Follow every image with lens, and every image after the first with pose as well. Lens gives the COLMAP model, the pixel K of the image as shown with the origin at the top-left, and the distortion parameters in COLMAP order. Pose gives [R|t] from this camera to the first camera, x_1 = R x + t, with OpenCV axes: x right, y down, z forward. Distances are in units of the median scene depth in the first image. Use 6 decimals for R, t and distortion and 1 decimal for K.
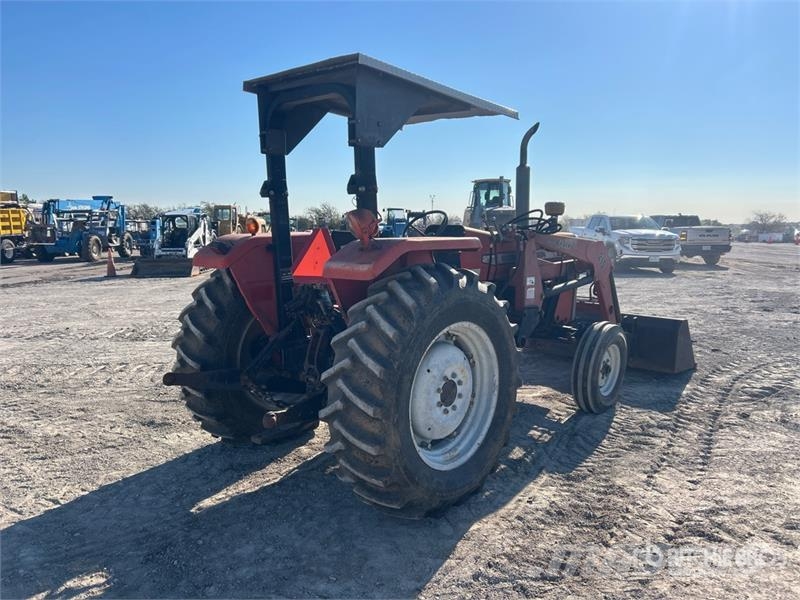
lens RADIAL K [[599.4, 0, 400.0], [0, 599.4, 300.0], [0, 0, 1]] dist [0.000104, 0.002778]
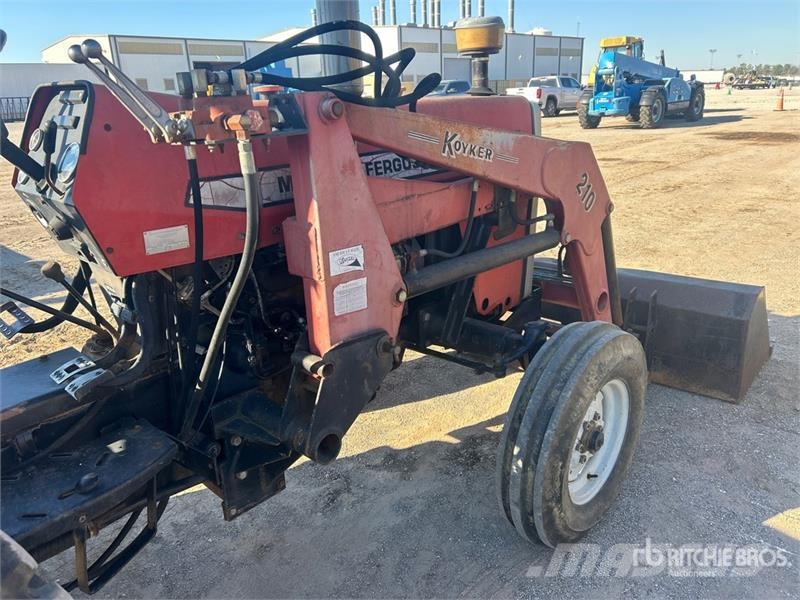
lens RADIAL K [[589.0, 0, 397.8], [0, 589.0, 311.6], [0, 0, 1]] dist [0.005899, -0.003941]
pose [[0.998138, -0.050741, -0.033836, 0.229440], [0.056674, 0.976641, 0.207267, -0.061498], [0.022529, -0.208798, 0.977699, 0.620557]]
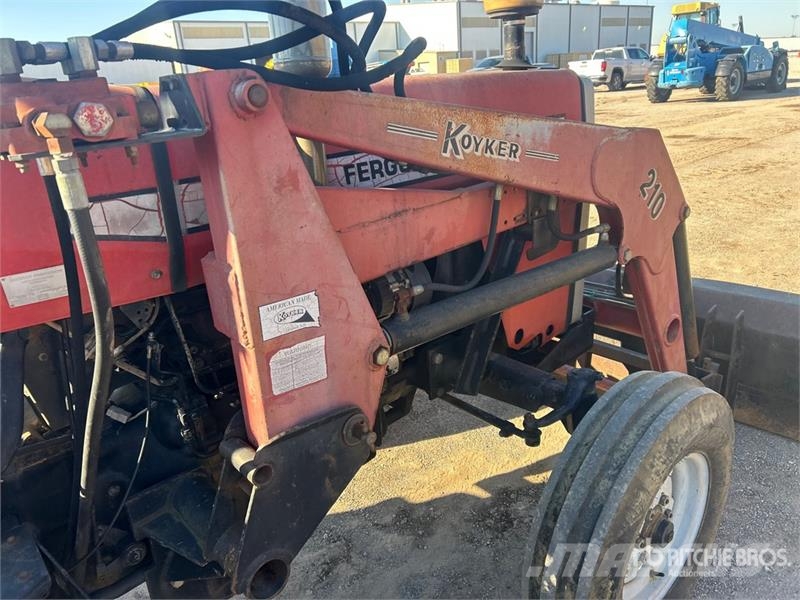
lens RADIAL K [[599.4, 0, 400.0], [0, 599.4, 300.0], [0, 0, 1]] dist [0.000104, 0.002778]
pose [[0.991439, -0.041833, -0.123684, 0.257002], [0.067616, 0.974869, 0.212272, -0.072764], [0.111696, -0.218818, 0.969352, 0.715366]]
